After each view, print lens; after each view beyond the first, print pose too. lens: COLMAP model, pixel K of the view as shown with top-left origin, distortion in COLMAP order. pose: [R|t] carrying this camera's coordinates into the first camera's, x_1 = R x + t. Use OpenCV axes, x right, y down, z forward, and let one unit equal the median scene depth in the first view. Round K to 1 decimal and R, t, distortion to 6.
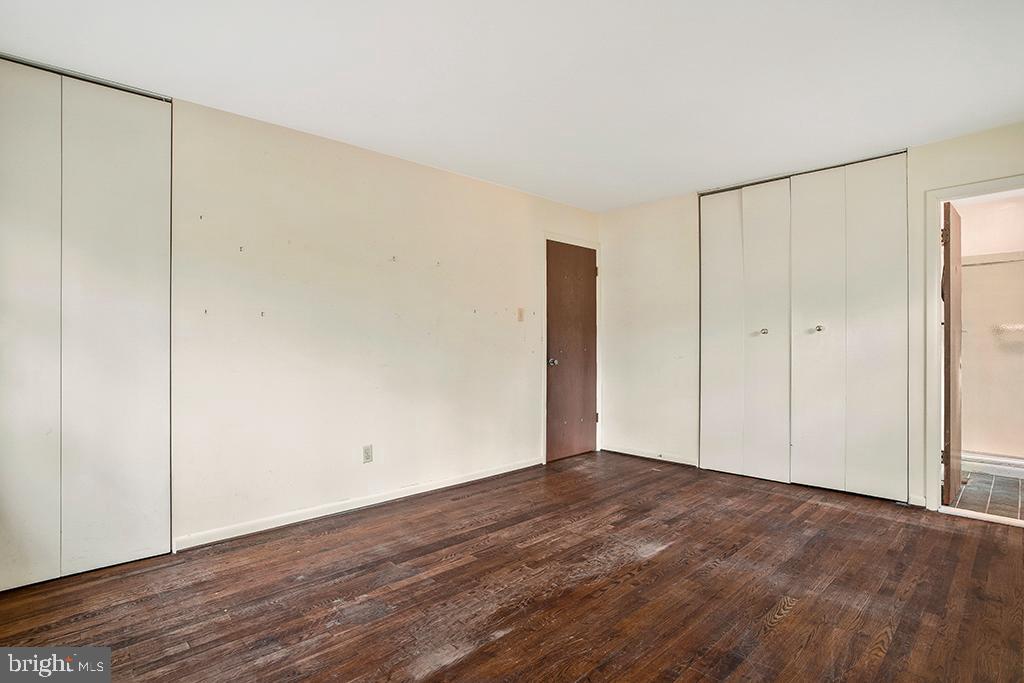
lens RADIAL K [[506.5, 0, 512.0], [0, 506.5, 341.5], [0, 0, 1]] dist [-0.076115, 0.000787]
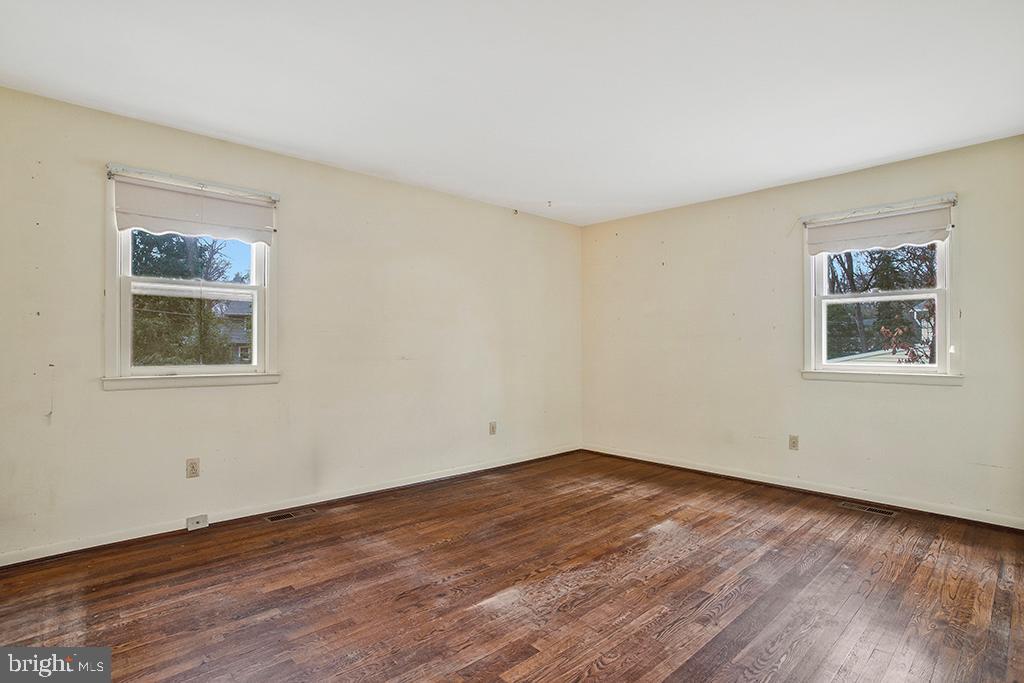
lens RADIAL K [[506.5, 0, 512.0], [0, 506.5, 341.5], [0, 0, 1]] dist [-0.076115, 0.000787]
pose [[-0.999905, 0.011422, 0.007750, 0.279568], [0.011297, 0.999810, -0.015885, -0.000066], [-0.007930, -0.015796, -0.999844, 2.047568]]
